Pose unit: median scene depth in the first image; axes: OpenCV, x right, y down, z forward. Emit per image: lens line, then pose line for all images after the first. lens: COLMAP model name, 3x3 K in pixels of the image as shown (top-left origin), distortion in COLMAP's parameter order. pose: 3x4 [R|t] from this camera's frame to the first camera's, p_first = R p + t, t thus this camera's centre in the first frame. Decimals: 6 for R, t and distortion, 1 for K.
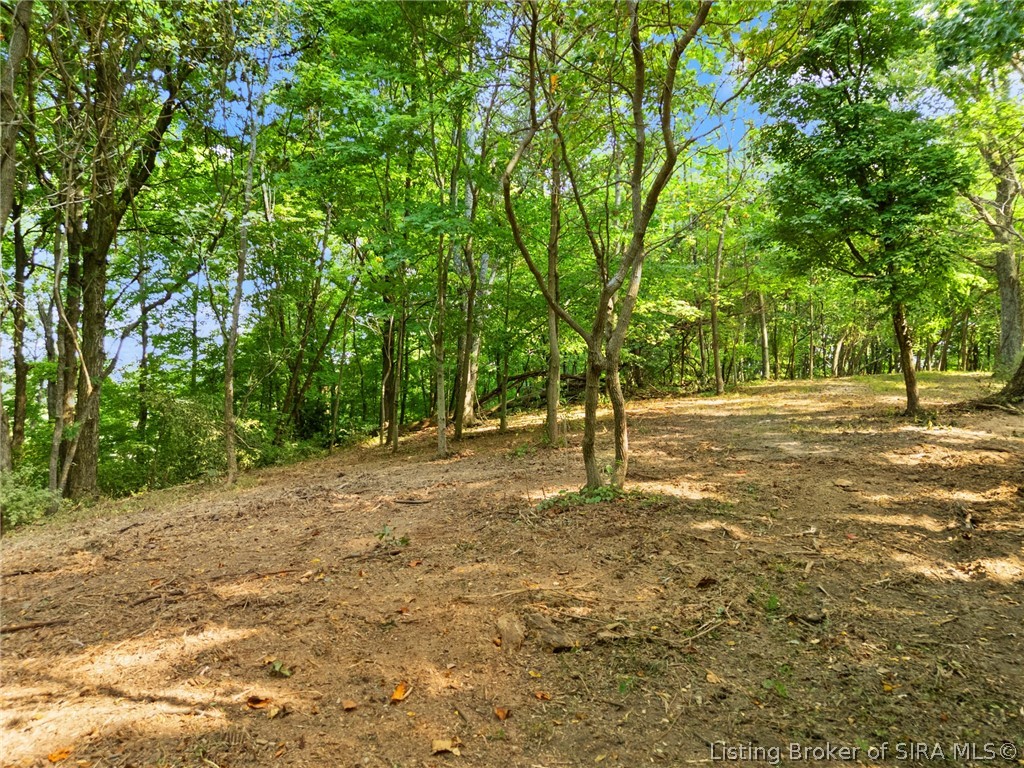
lens RADIAL K [[746.6, 0, 515.8], [0, 746.6, 389.5], [0, 0, 1]] dist [0.068688, -0.057703]
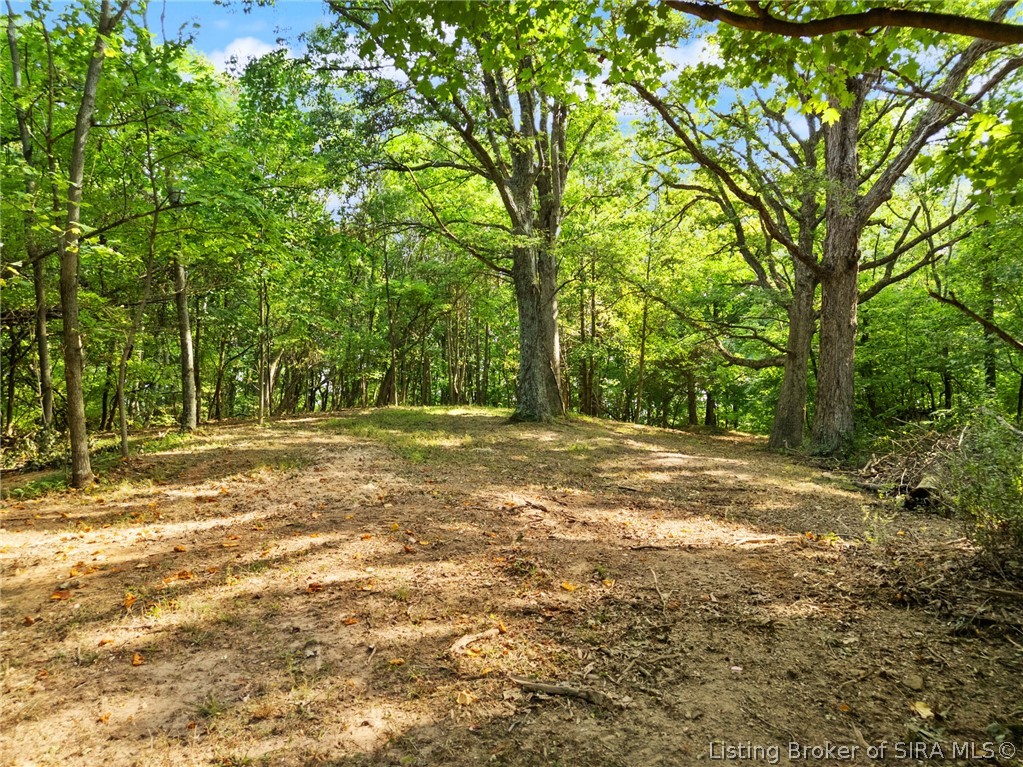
lens RADIAL K [[745.9, 0, 515.3], [0, 745.9, 389.0], [0, 0, 1]] dist [0.068688, -0.057703]
pose [[0.725625, 0.019074, 0.687826, 0.158373], [0.000060, 0.999614, -0.027784, -0.031260], [-0.688091, 0.020202, 0.725343, 0.537713]]
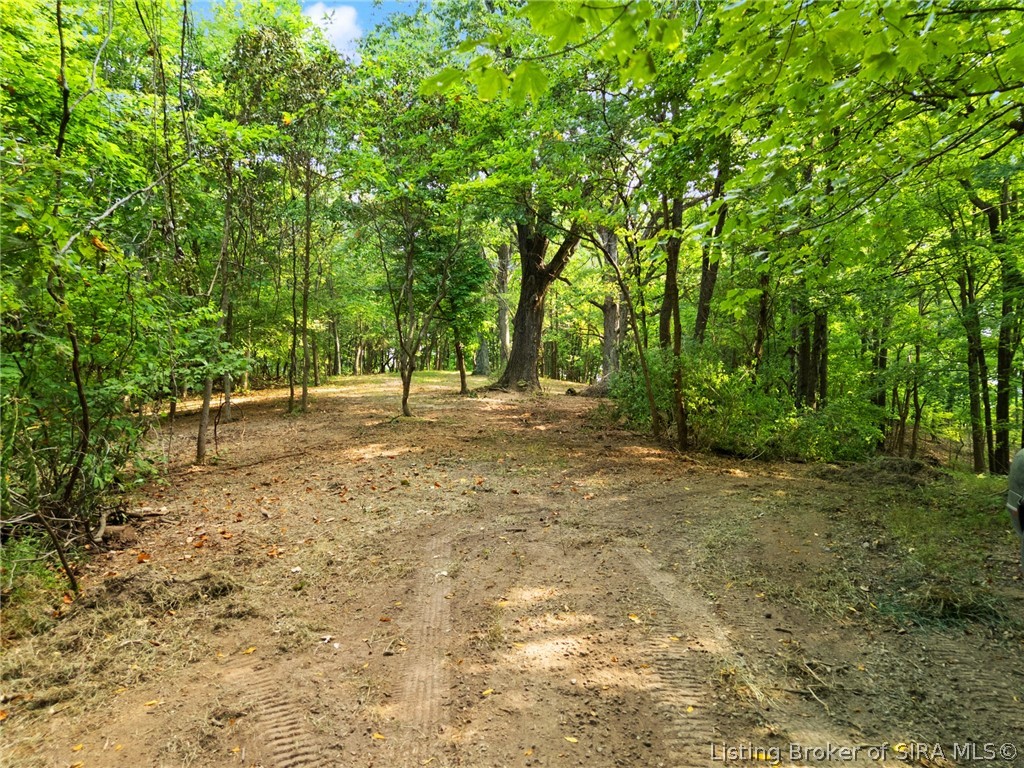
lens RADIAL K [[746.6, 0, 515.8], [0, 746.6, 389.5], [0, 0, 1]] dist [0.068688, -0.057703]
pose [[0.782931, -0.001221, 0.622108, -0.290258], [-0.000620, 0.999996, 0.002742, 0.009900], [-0.622109, -0.002533, 0.782927, -0.284275]]
